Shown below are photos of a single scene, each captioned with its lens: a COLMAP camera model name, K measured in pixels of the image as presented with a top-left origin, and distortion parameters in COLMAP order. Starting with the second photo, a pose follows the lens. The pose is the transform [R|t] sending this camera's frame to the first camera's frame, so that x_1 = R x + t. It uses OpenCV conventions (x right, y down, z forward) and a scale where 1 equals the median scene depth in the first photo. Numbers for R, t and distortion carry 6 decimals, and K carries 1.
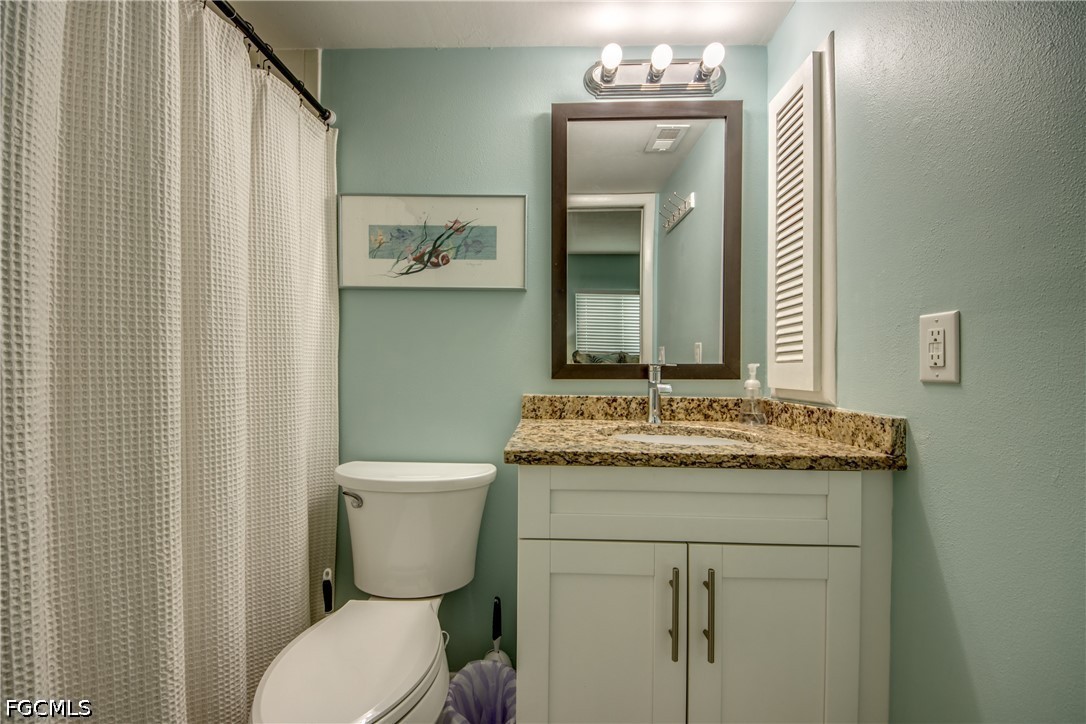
lens RADIAL K [[422.1, 0, 537.6], [0, 422.1, 367.1], [0, 0, 1]] dist [0.034329, -0.024044]
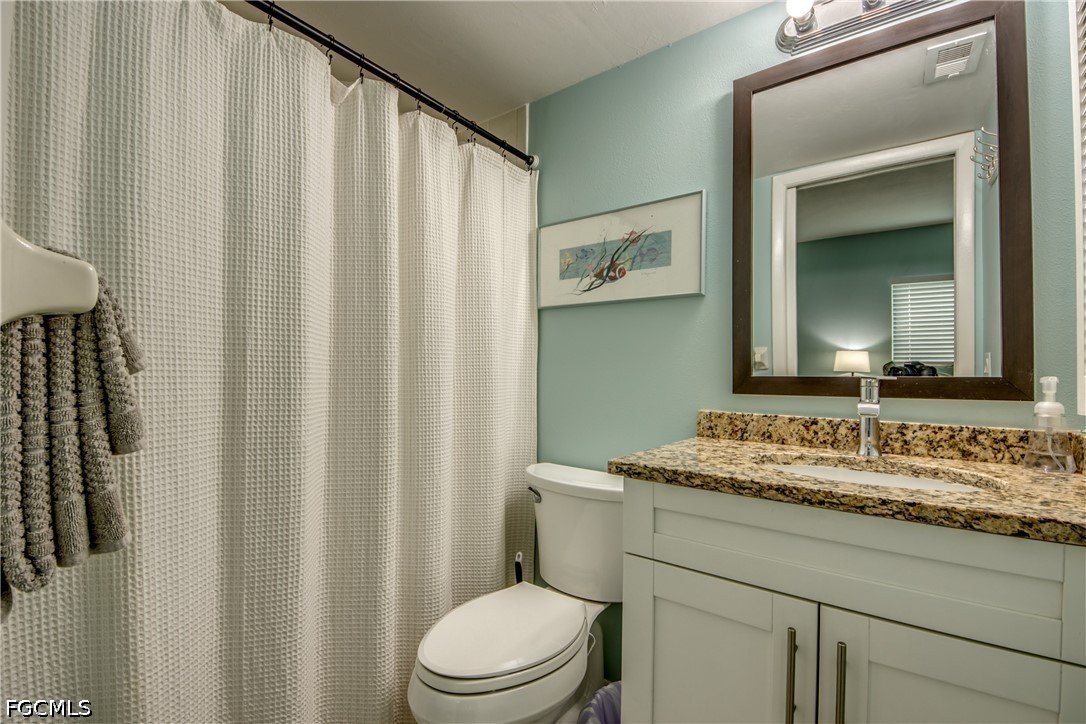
lens RADIAL K [[447.1, 0, 538.2], [0, 447.1, 373.4], [0, 0, 1]] dist [0.043760, -0.030569]
pose [[0.833079, 0.000229, -0.553154, 0.232147], [-0.008757, 0.999880, -0.012774, 0.002111], [0.553084, 0.015486, 0.832981, 0.005616]]
